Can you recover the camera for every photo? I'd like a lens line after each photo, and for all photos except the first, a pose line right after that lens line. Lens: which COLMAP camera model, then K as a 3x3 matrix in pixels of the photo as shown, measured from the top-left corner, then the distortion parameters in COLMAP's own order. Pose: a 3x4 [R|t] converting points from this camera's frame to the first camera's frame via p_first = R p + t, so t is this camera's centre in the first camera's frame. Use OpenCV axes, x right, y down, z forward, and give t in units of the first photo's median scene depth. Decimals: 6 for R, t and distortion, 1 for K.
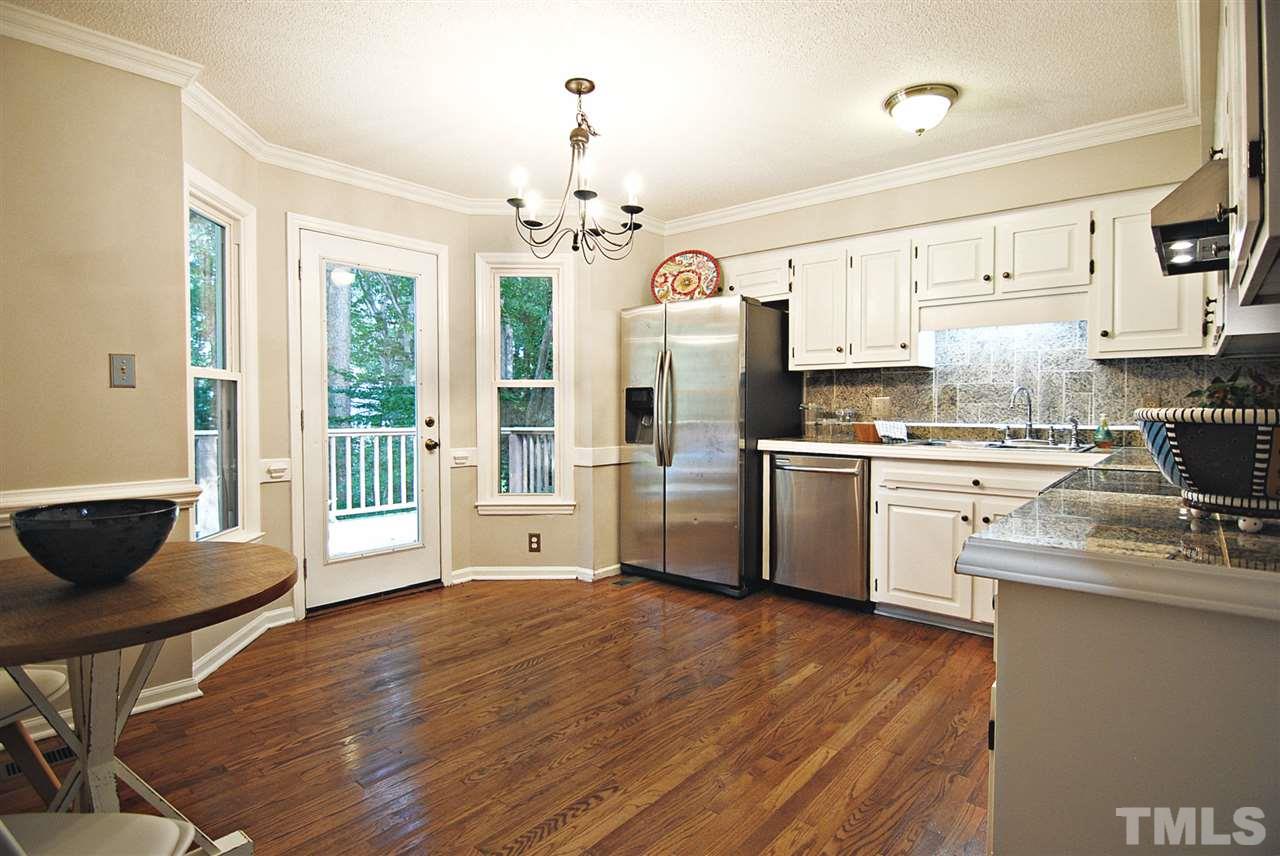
lens RADIAL K [[640.6, 0, 643.9], [0, 640.6, 425.2], [0, 0, 1]] dist [-0.000014, -0.017174]
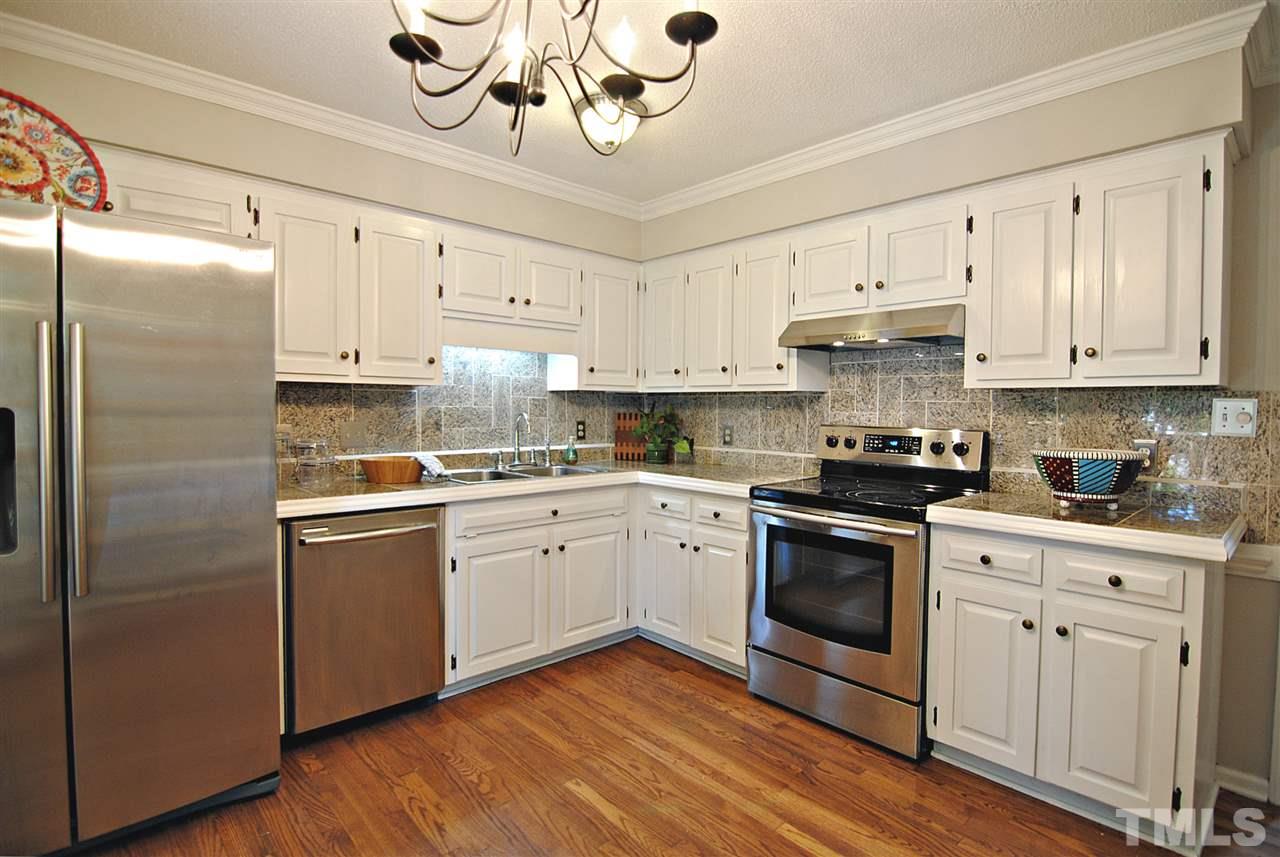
lens RADIAL K [[629.1, 0, 640.0], [0, 629.1, 428.5], [0, 0, 1]] dist [-0.001087, -0.016874]
pose [[0.120124, -0.032445, 0.992229, -0.358932], [0.022706, 0.999294, 0.029927, -0.055979], [-0.992499, 0.018935, 0.120776, 0.643759]]
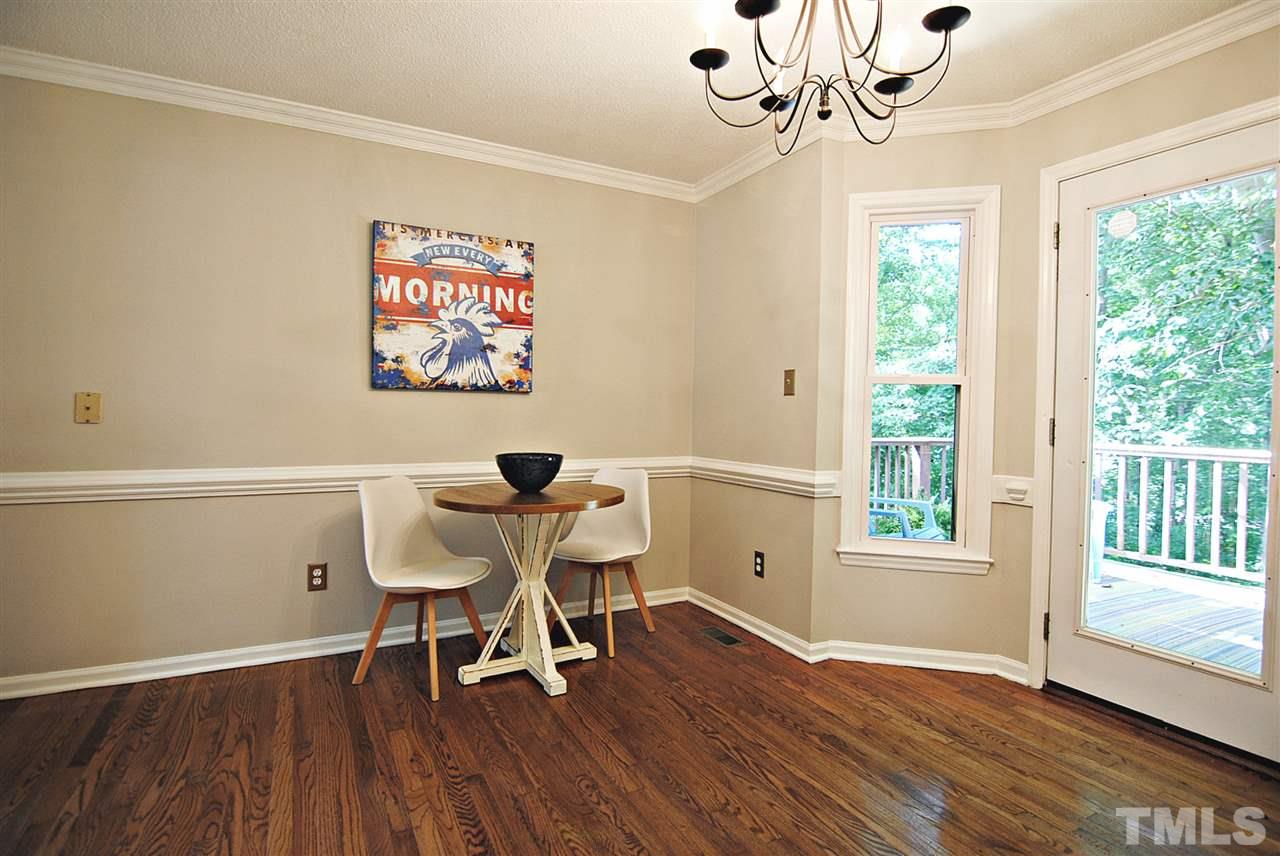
lens RADIAL K [[640.6, 0, 643.9], [0, 640.6, 425.2], [0, 0, 1]] dist [-0.000014, -0.017174]
pose [[-0.365846, 0.008863, -0.930633, 0.334439], [-0.039867, 0.998888, 0.025185, -0.014224], [0.929821, 0.046315, -0.365086, 0.775628]]
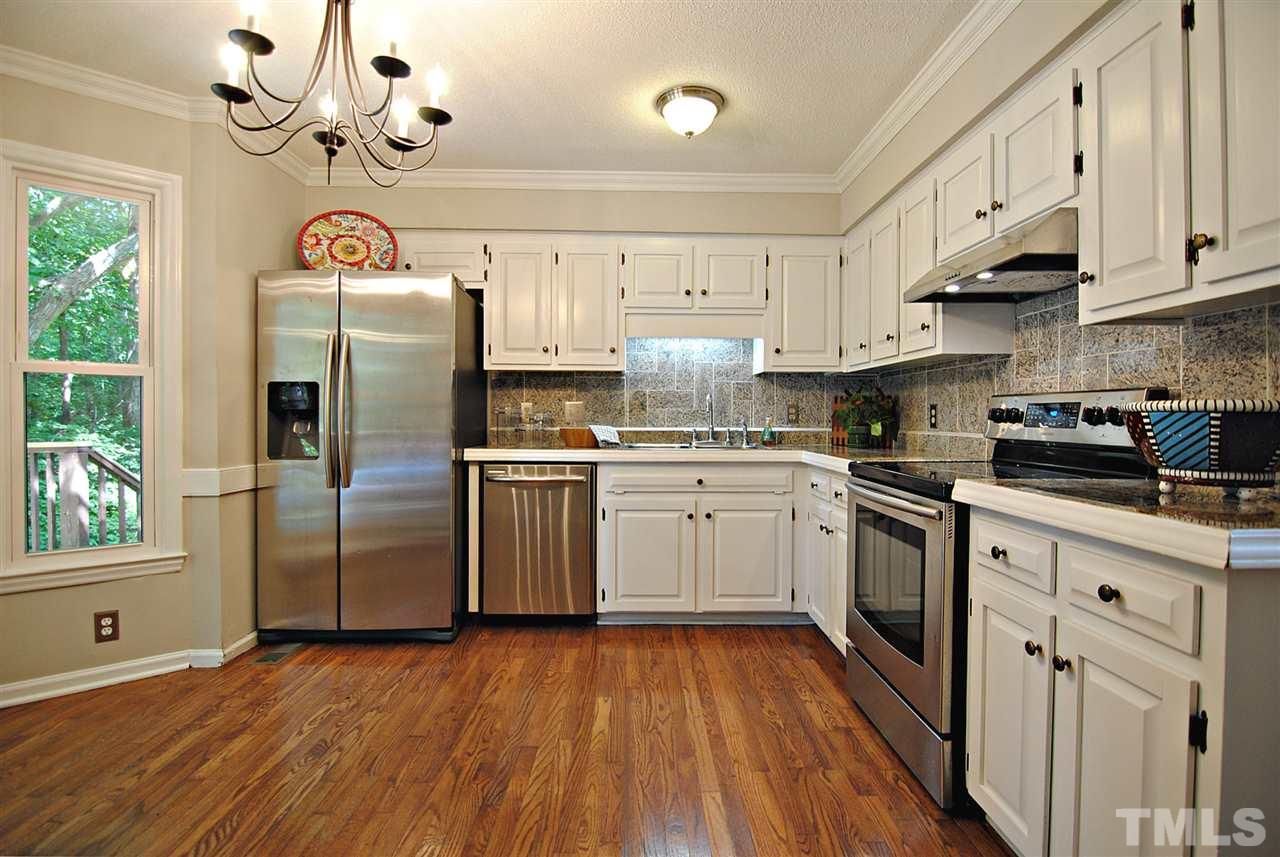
lens RADIAL K [[622.5, 0, 639.1], [0, 622.5, 426.3], [0, 0, 1]] dist [0.000810, -0.015033]
pose [[0.750223, -0.005090, 0.661165, -0.207011], [0.015091, 0.999842, -0.009427, 0.004799], [-0.661013, 0.017050, 0.750181, 0.246336]]
